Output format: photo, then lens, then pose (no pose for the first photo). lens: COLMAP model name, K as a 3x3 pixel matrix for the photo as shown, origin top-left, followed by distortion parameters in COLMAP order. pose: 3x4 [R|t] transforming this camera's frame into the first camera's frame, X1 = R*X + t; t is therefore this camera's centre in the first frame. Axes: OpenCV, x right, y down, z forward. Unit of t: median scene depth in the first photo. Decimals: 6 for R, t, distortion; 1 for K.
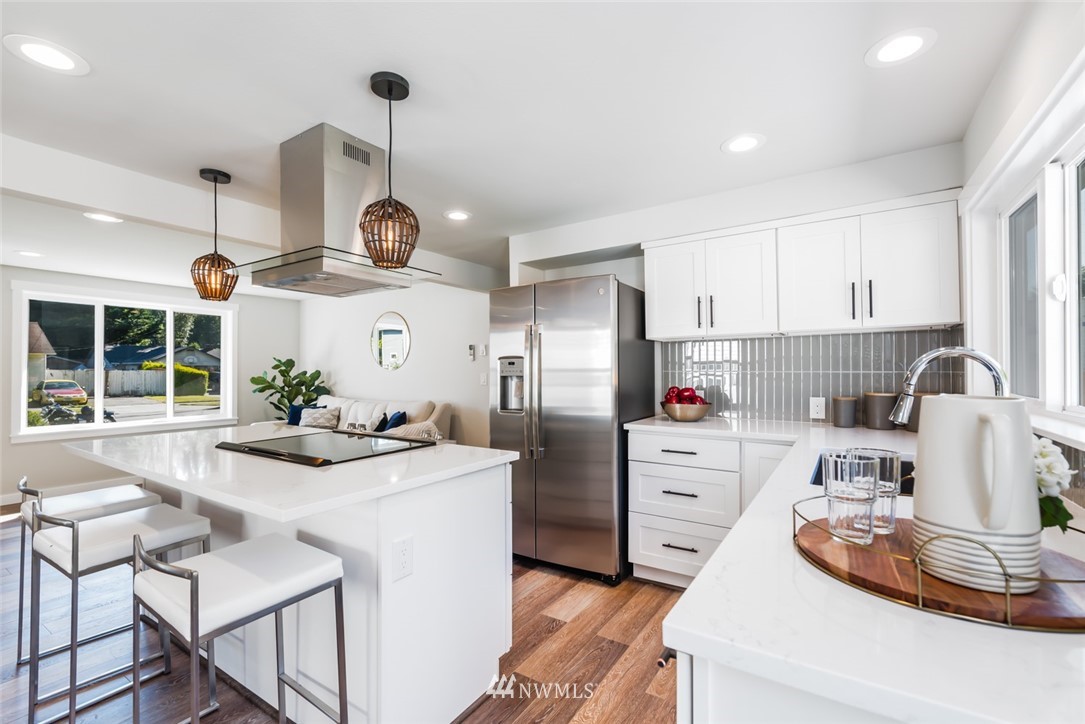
lens RADIAL K [[480.6, 0, 543.7], [0, 480.6, 365.8], [0, 0, 1]] dist [0.018238, -0.005880]
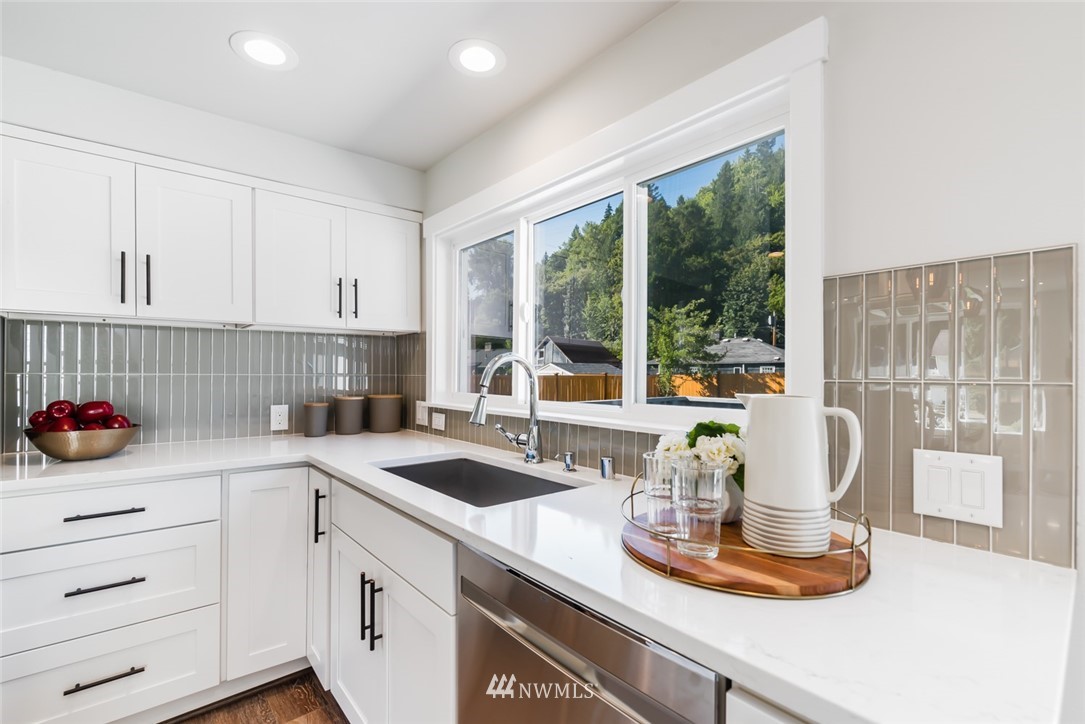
lens RADIAL K [[480.6, 0, 543.7], [0, 480.6, 365.8], [0, 0, 1]] dist [0.018238, -0.005880]
pose [[0.297720, 0.020806, 0.954427, -0.106525], [-0.011374, 0.999769, -0.018246, 0.007185], [-0.954585, -0.005423, 0.297888, 0.315171]]
